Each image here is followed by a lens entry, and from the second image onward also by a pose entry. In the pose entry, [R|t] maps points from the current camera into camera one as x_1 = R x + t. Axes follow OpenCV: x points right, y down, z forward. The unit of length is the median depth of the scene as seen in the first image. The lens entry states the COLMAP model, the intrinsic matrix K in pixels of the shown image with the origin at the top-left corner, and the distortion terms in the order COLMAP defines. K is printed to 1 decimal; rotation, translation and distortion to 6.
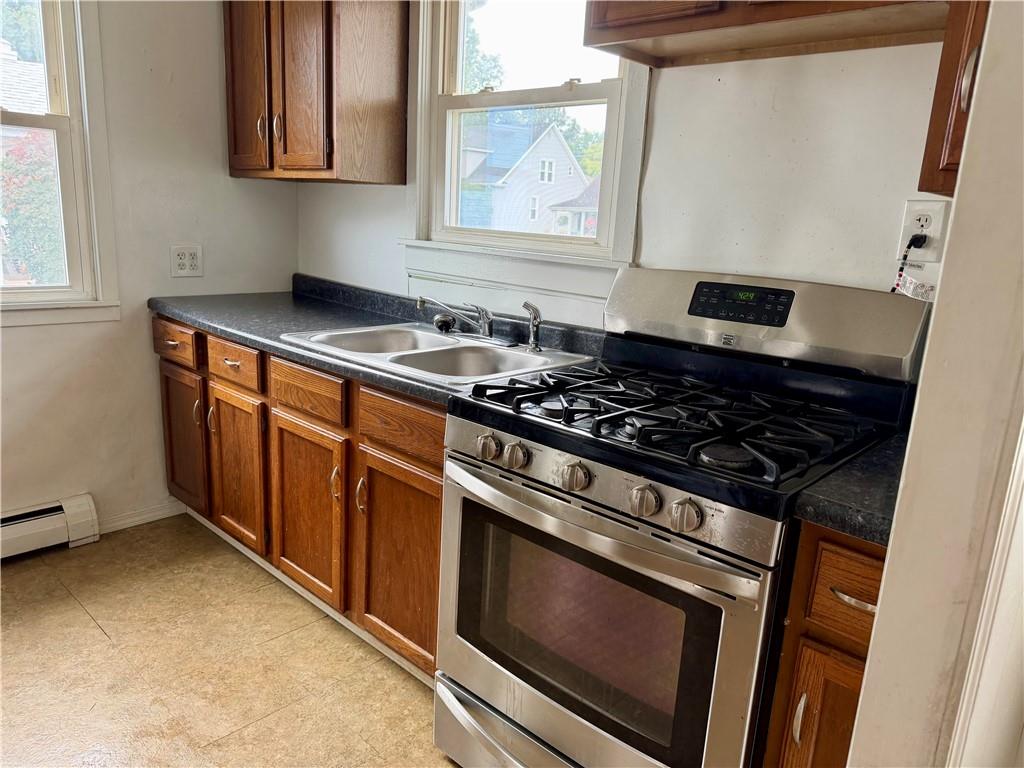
lens RADIAL K [[735.2, 0, 512.0], [0, 735.2, 384.0], [0, 0, 1]] dist [0.127630, -0.000305]
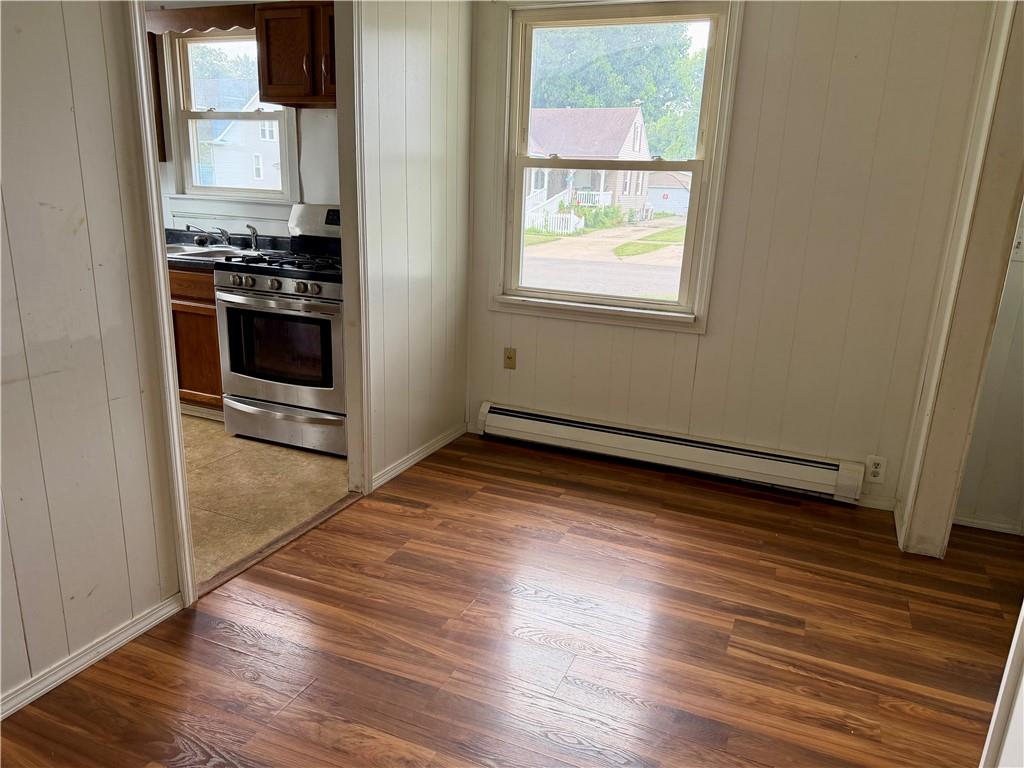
lens RADIAL K [[723.7, 0, 512.0], [0, 723.7, 384.0], [0, 0, 1]] dist [0.007943, -0.000538]
pose [[0.938667, -0.111278, 0.326377, 0.002863], [0.091187, 0.992908, 0.076278, 0.213921], [-0.332550, -0.041838, 0.942157, -0.995153]]
